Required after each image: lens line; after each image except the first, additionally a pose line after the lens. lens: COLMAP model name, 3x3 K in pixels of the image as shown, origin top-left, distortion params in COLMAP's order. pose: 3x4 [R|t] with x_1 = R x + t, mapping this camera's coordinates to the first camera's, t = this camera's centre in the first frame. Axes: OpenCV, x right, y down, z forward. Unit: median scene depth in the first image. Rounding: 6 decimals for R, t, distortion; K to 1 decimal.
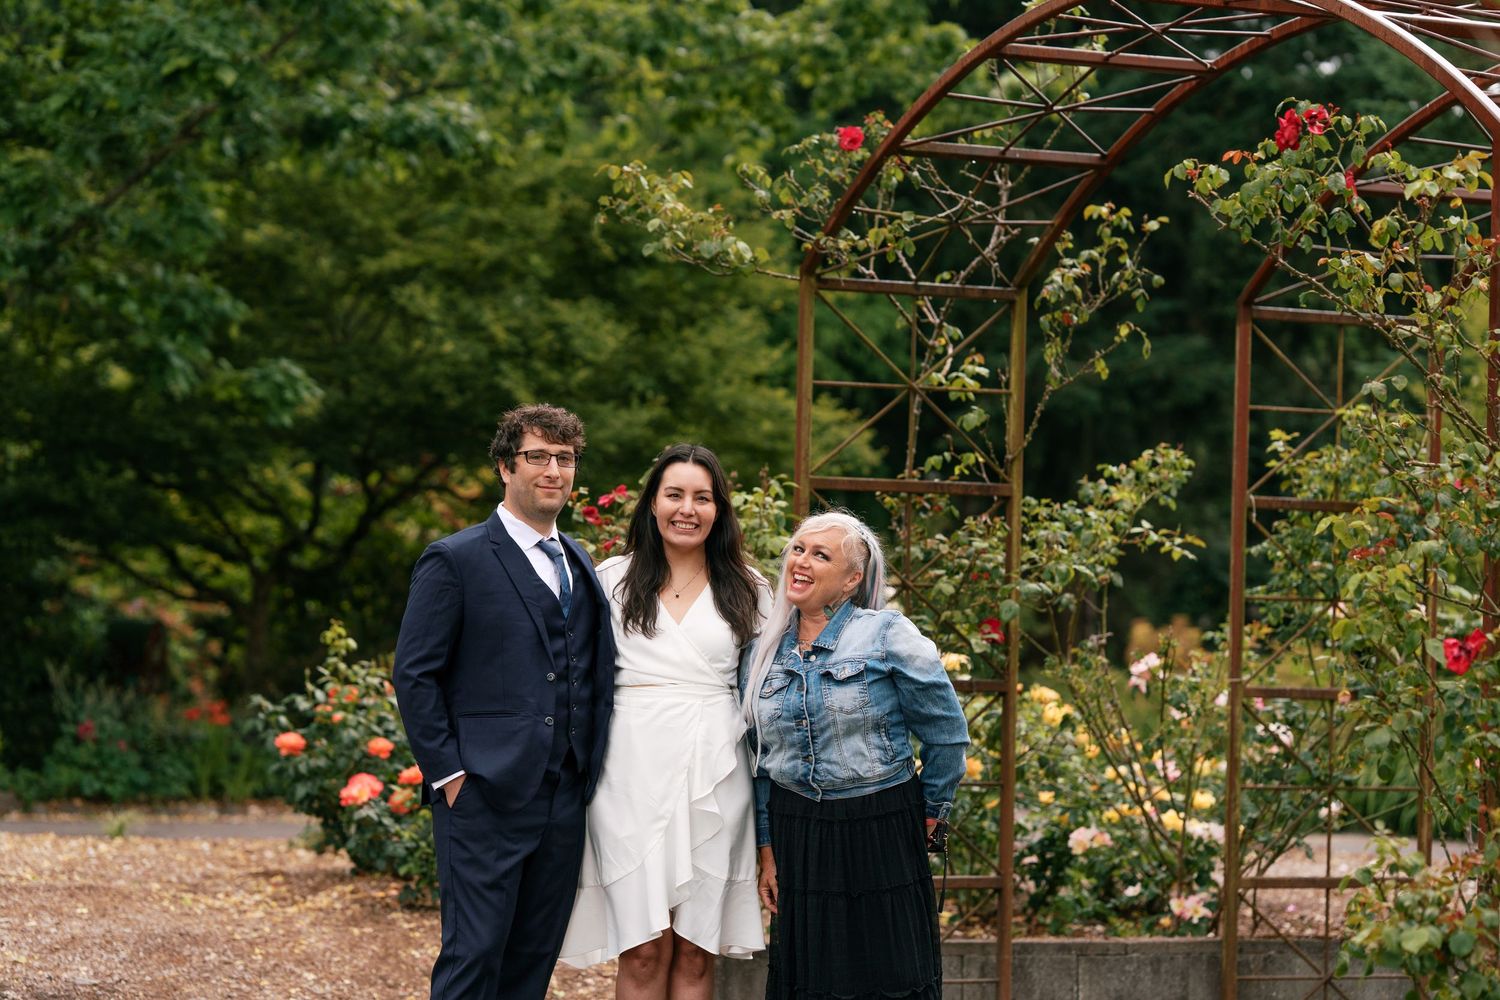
lens RADIAL K [[3689.2, 0, 791.4], [0, 3689.2, 500.2], [0, 0, 1]] dist [0.157490, 0.190687]
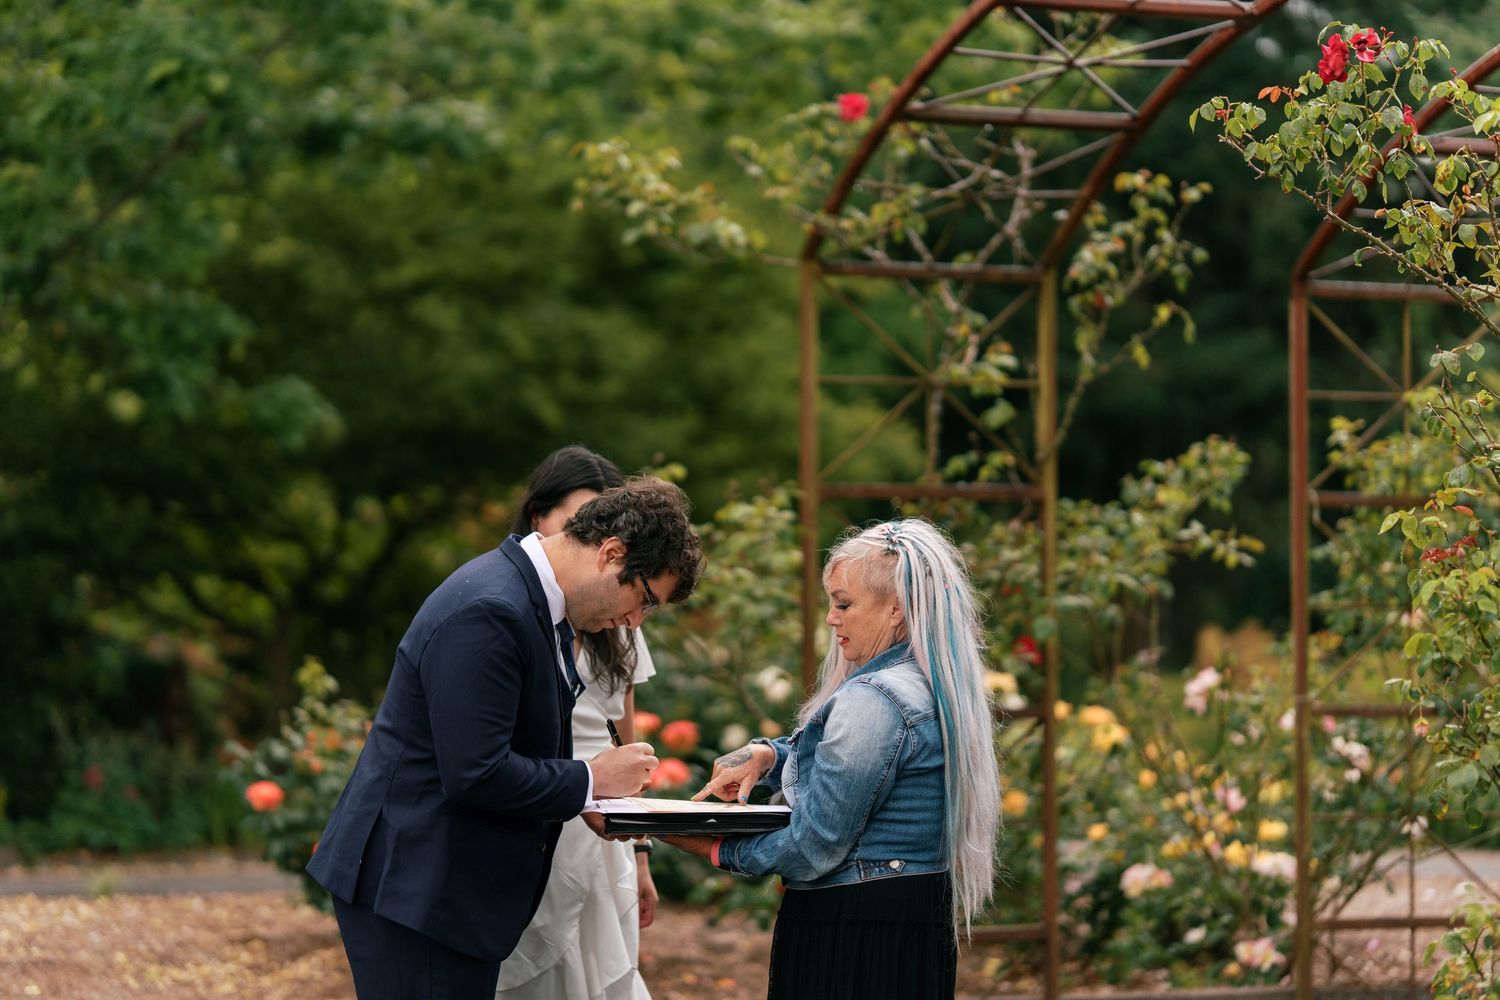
lens RADIAL K [[3714.0, 0, 811.4], [0, 3714.0, 421.5], [0, 0, 1]] dist [0.089800, 0.629071]
pose [[0.999507, -0.028613, -0.012946, 0.014411], [0.028282, 0.999287, -0.025027, 0.000729], [0.013653, 0.024649, 0.999603, 0.091642]]
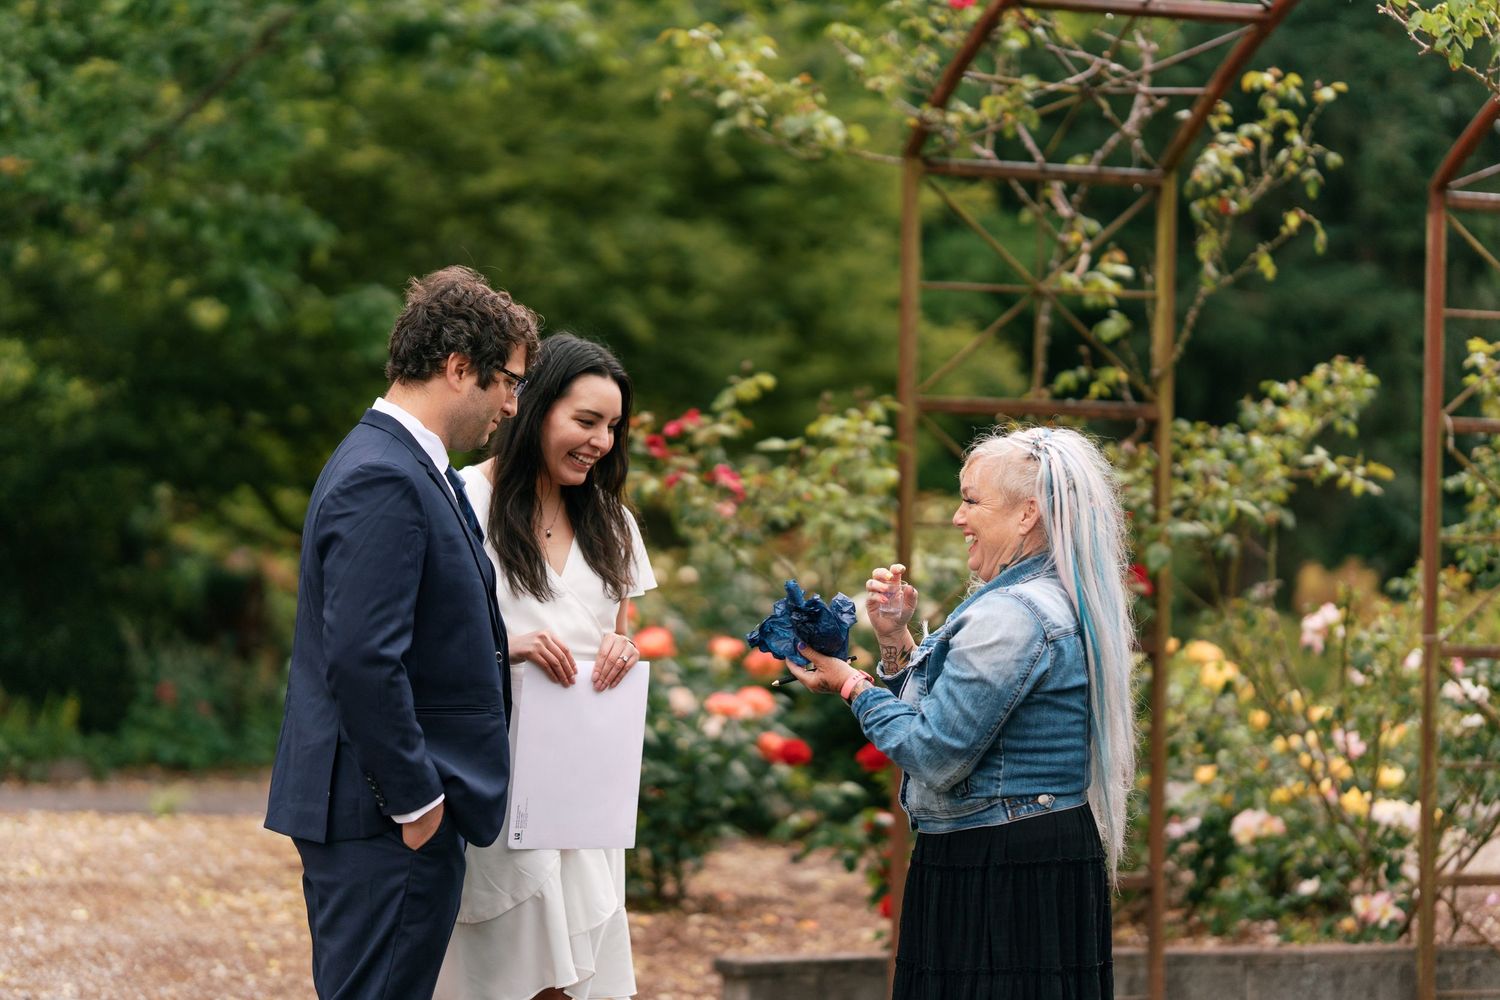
lens RADIAL K [[3714.0, 0, 811.4], [0, 3714.0, 421.5], [0, 0, 1]] dist [0.089800, 0.629071]
pose [[0.999220, -0.008253, -0.038613, 0.012585], [0.008013, 0.999948, -0.006369, 0.003780], [0.038663, 0.006055, 0.999234, 0.146393]]
